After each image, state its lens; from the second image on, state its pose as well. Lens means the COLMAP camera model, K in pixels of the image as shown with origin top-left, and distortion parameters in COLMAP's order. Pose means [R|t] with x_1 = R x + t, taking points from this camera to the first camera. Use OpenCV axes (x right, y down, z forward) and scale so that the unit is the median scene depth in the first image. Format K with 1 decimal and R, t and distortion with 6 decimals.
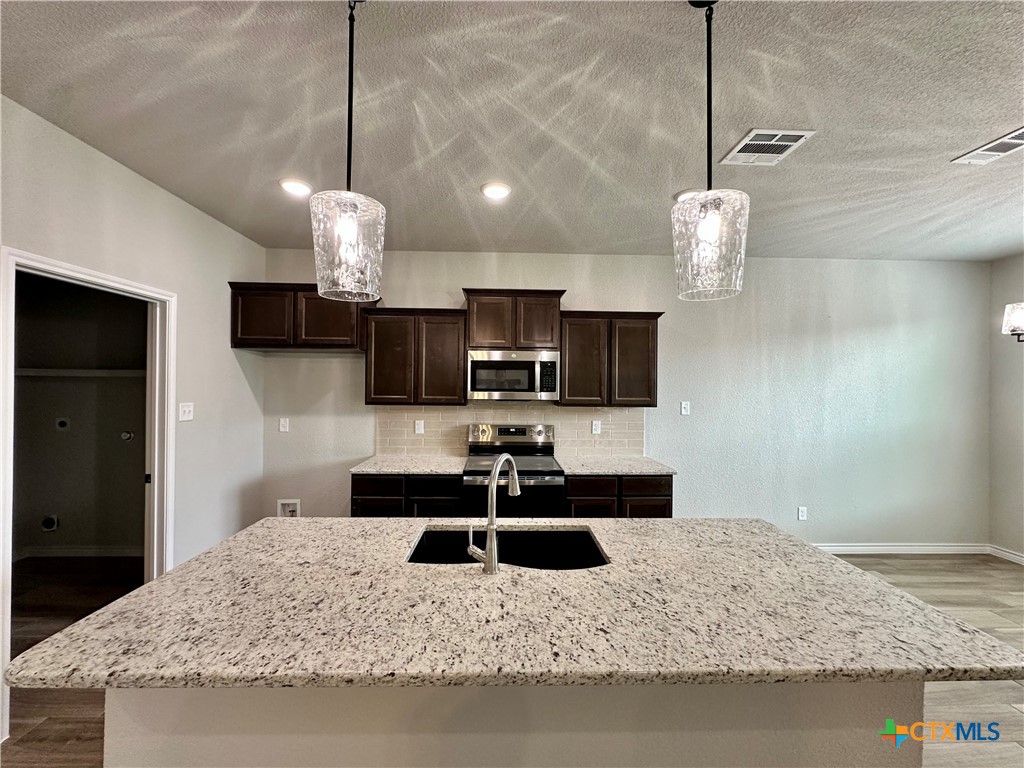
lens RADIAL K [[409.4, 0, 512.0], [0, 409.4, 384.0], [0, 0, 1]] dist [-0.001500, -0.000322]
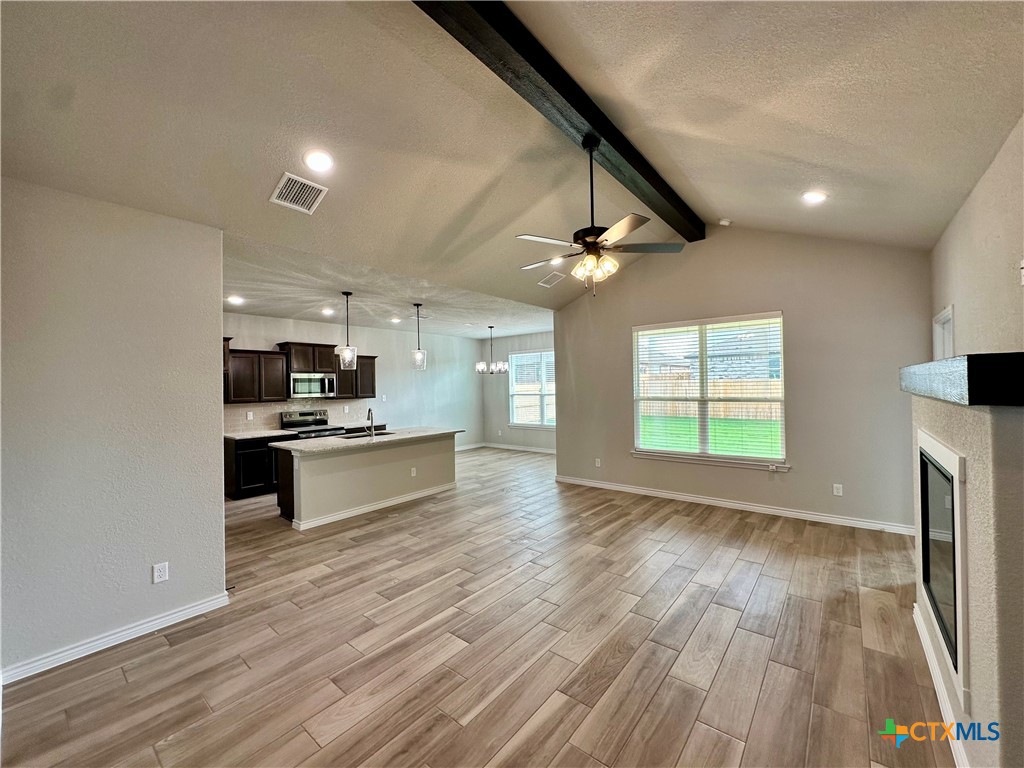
lens RADIAL K [[409.4, 0, 512.0], [0, 409.4, 384.0], [0, 0, 1]] dist [-0.001500, -0.000322]
pose [[0.652505, -0.019538, 0.757532, -1.444690], [0.022483, 0.999727, 0.006419, -0.029994], [-0.757451, 0.012843, 0.652766, -1.743174]]
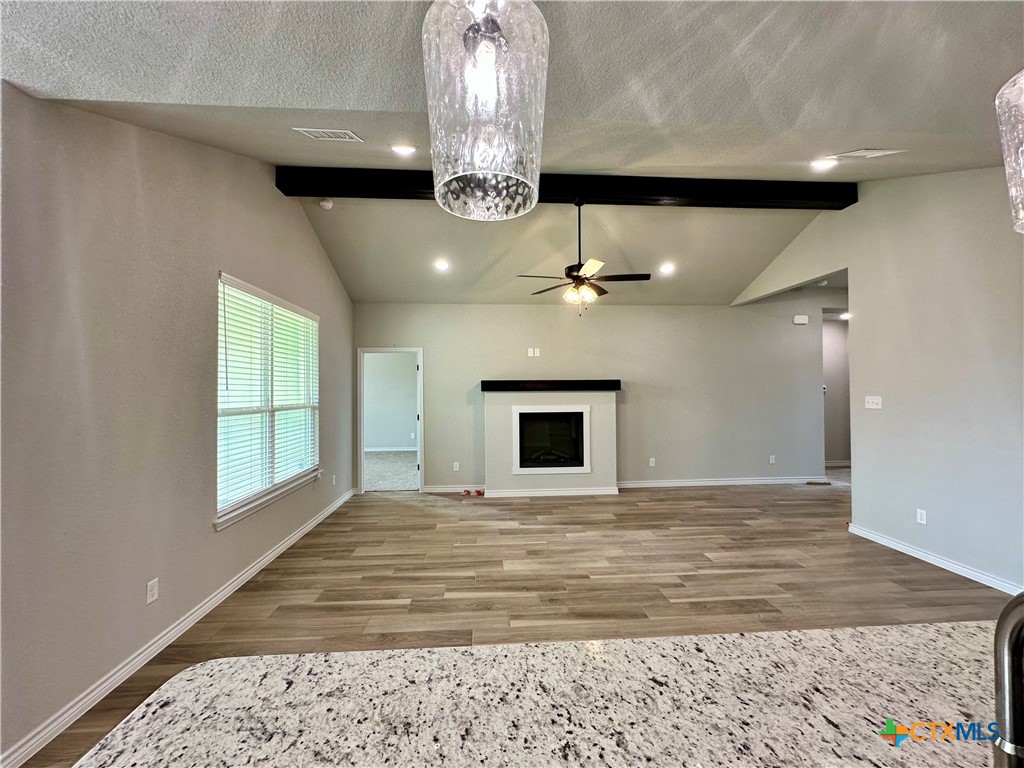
lens RADIAL K [[409.4, 0, 512.0], [0, 409.4, 384.0], [0, 0, 1]] dist [-0.001500, -0.000322]
pose [[-0.999187, -0.003291, -0.040191, 0.272200], [-0.002604, 0.999850, -0.017117, 0.025693], [0.040242, -0.016998, -0.999045, 0.905550]]
